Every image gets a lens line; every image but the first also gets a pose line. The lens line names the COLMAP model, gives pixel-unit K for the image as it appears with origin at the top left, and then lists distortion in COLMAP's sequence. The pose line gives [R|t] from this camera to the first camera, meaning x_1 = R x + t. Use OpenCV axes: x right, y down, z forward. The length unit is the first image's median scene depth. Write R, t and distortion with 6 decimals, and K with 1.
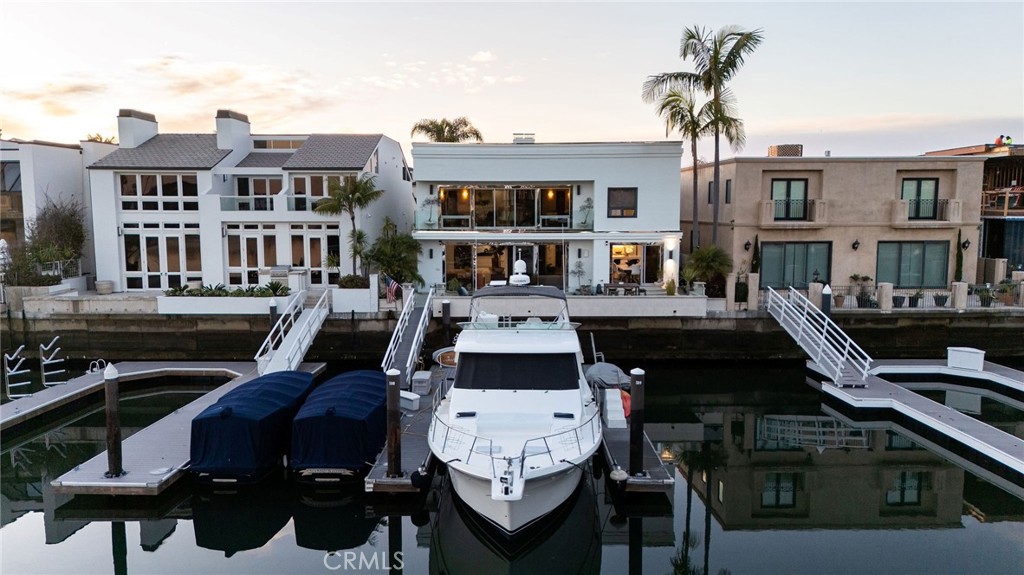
lens RADIAL K [[741.3, 0, 512.0], [0, 741.3, 287.5], [0, 0, 1]] dist [0.083036, -0.085053]
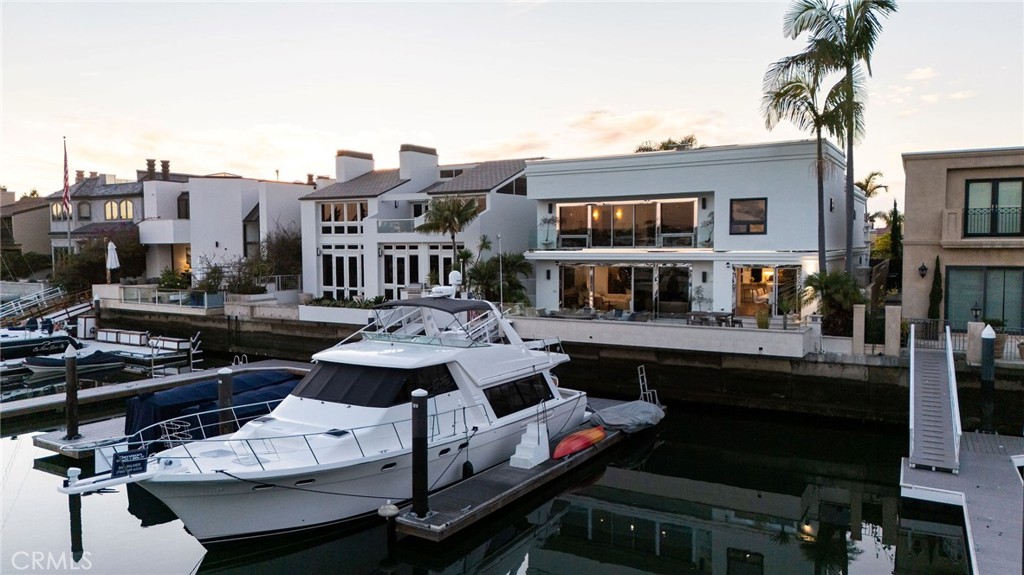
lens RADIAL K [[741.3, 0, 512.0], [0, 741.3, 287.5], [0, 0, 1]] dist [0.083036, -0.085053]
pose [[0.862332, 0.025960, -0.505678, 0.341348], [-0.051210, 0.998036, -0.036092, 0.008241], [0.503748, 0.057019, 0.861967, 0.150149]]
